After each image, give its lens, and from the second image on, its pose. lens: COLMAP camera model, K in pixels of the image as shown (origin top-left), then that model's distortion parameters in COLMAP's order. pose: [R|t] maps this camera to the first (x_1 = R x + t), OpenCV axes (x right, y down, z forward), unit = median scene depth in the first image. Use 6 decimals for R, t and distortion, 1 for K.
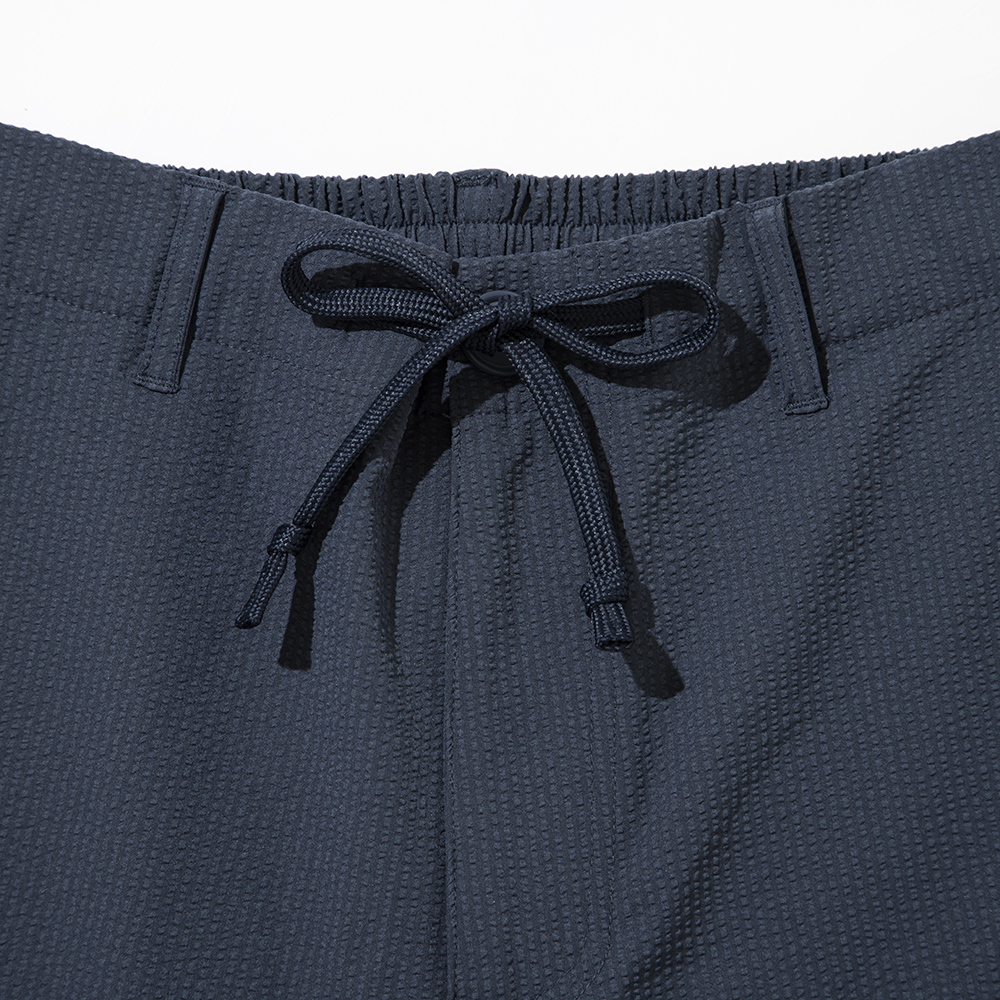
lens RADIAL K [[3332.2, 0, 500.0], [0, 3332.2, 500.0], [0, 0, 1]] dist [0.176883, 0.234221]
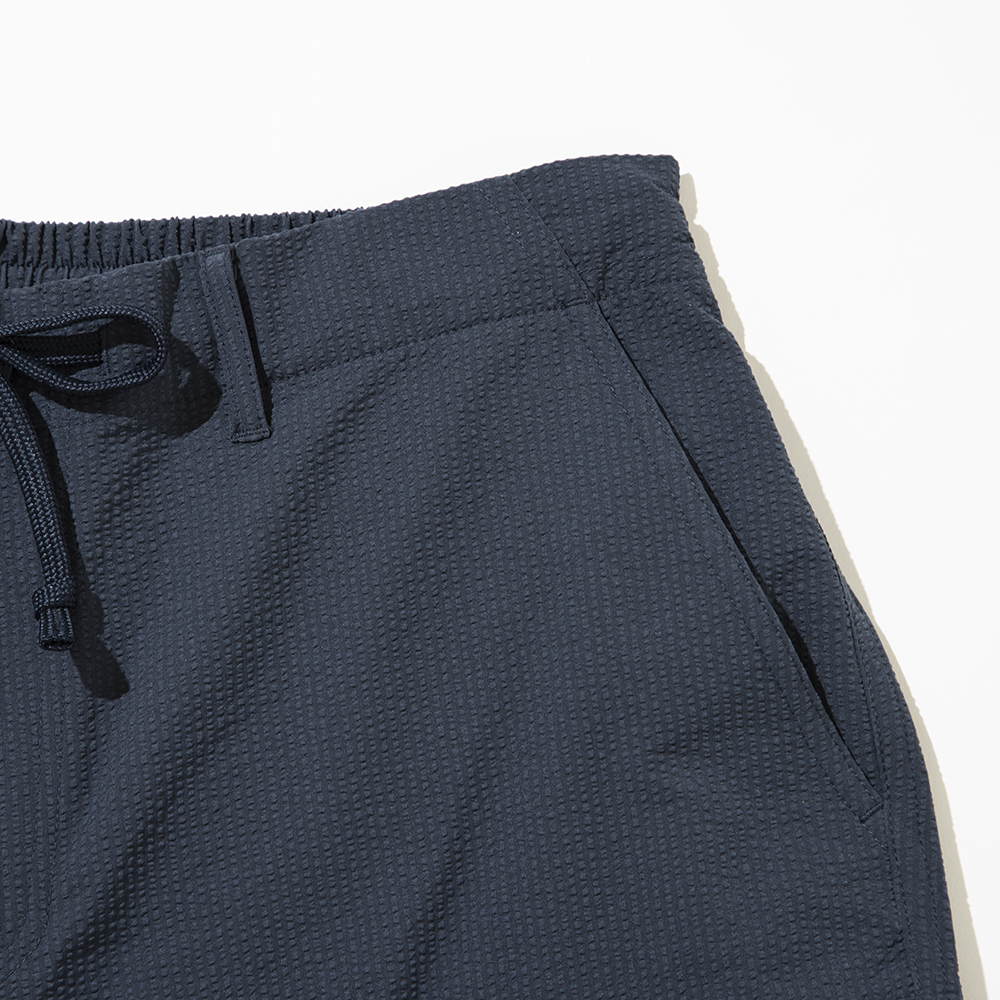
lens RADIAL K [[3332.2, 0, 500.0], [0, 3332.2, 500.0], [0, 0, 1]] dist [0.176883, 0.234221]
pose [[0.998898, 0.024932, 0.039767, 0.131237], [-0.022749, 0.998258, -0.054429, 0.051152], [-0.041055, 0.053464, 0.997725, -0.096234]]
